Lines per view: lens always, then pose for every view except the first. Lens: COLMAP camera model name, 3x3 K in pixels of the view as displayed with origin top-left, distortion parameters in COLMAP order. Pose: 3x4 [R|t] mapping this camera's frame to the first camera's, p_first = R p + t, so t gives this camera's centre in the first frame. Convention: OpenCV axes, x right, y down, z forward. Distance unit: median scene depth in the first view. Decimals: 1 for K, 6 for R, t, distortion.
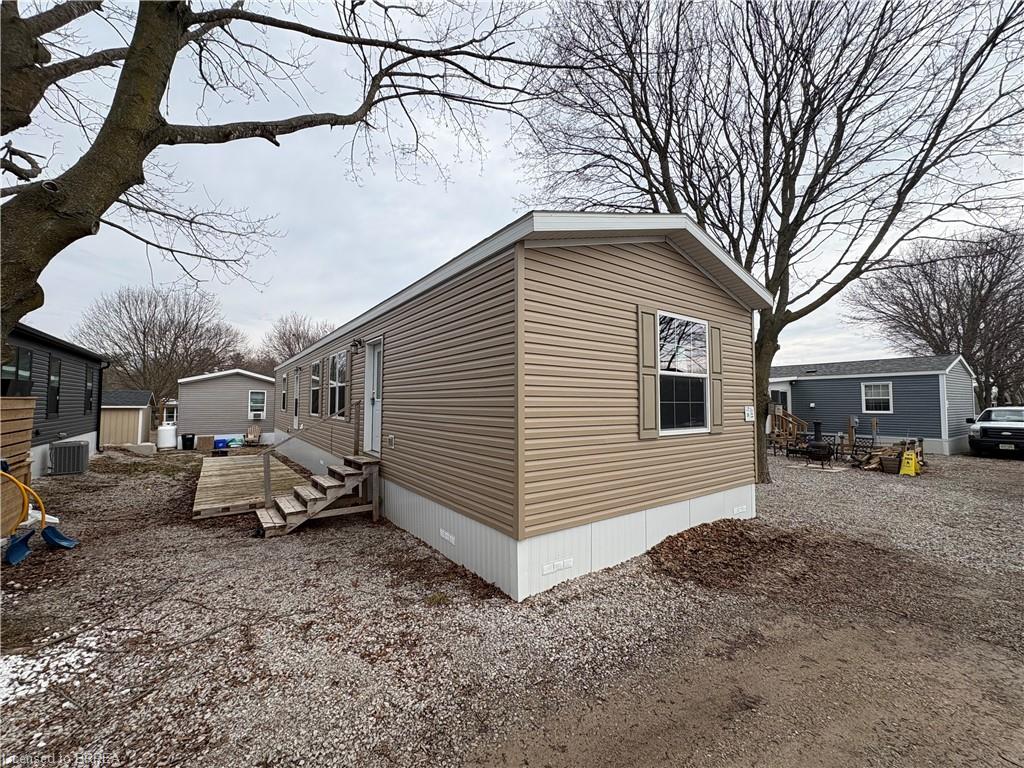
lens RADIAL K [[408.8, 0, 512.4], [0, 408.8, 382.8], [0, 0, 1]] dist [0.001082, -0.000205]
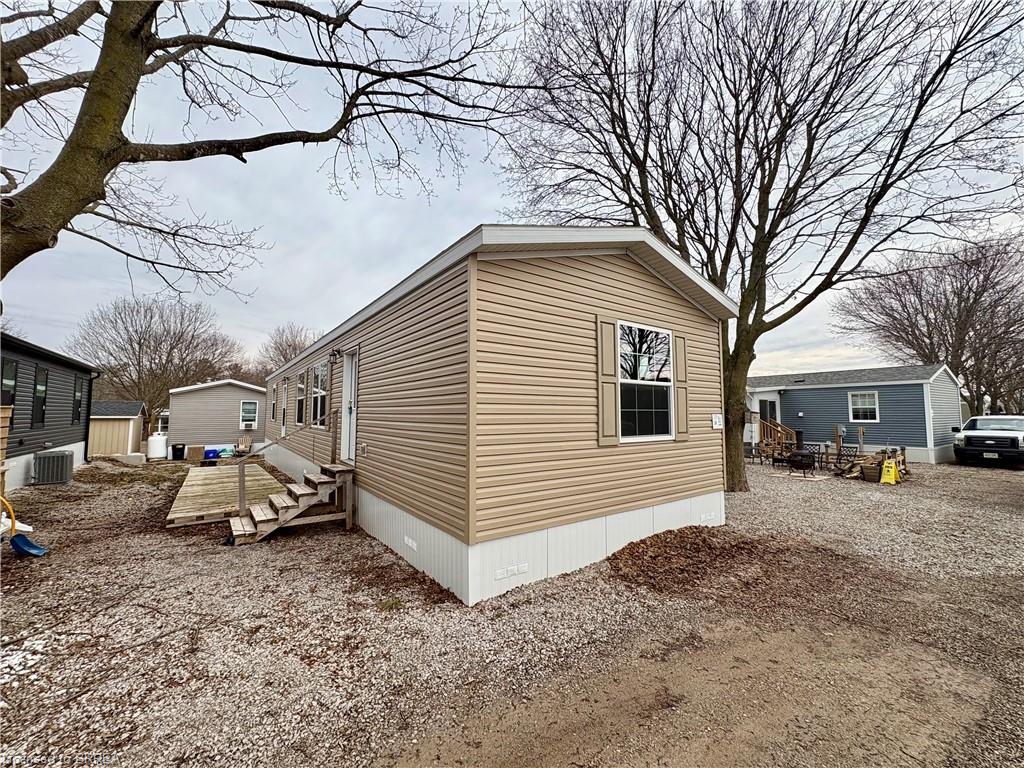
lens RADIAL K [[408.8, 0, 512.6], [0, 408.8, 382.7], [0, 0, 1]] dist [0.001082, -0.000205]
pose [[0.999998, -0.001324, 0.001303, 0.088898], [0.001357, 0.999673, -0.025523, 0.005455], [-0.001268, 0.025525, 0.999673, -0.020598]]
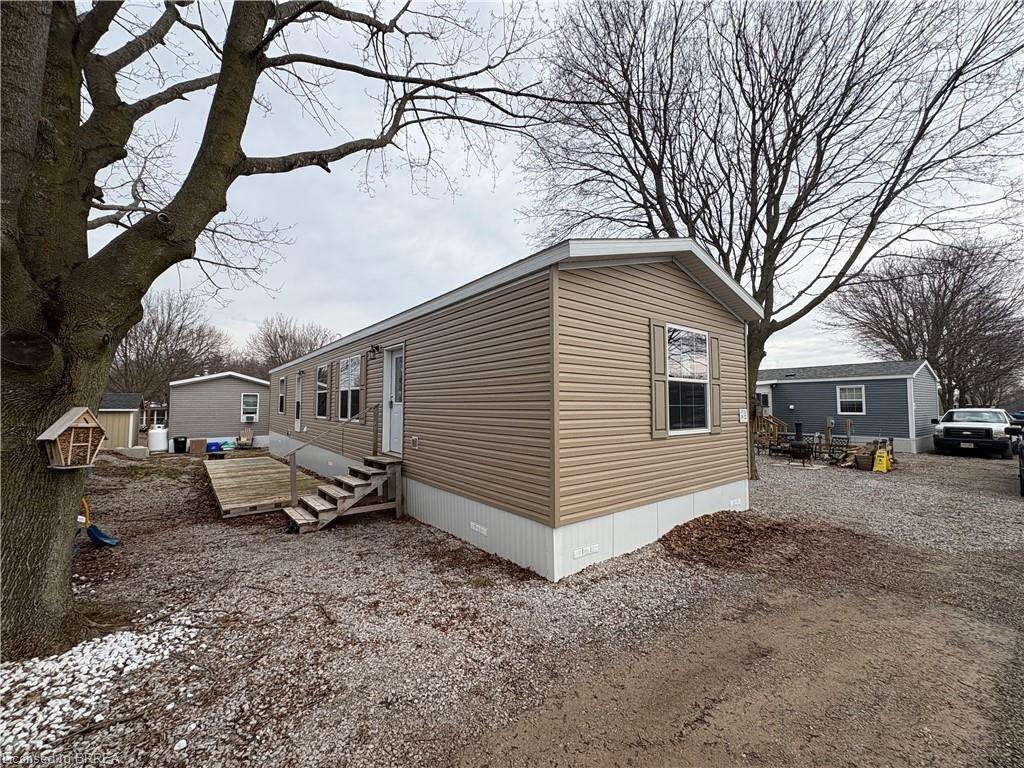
lens RADIAL K [[408.8, 0, 512.4], [0, 408.8, 382.8], [0, 0, 1]] dist [0.001082, -0.000205]
pose [[0.999177, 0.000821, 0.040554, -0.109061], [-0.000621, 0.999988, -0.004948, -0.008297], [-0.040557, 0.004919, 0.999165, -0.095966]]
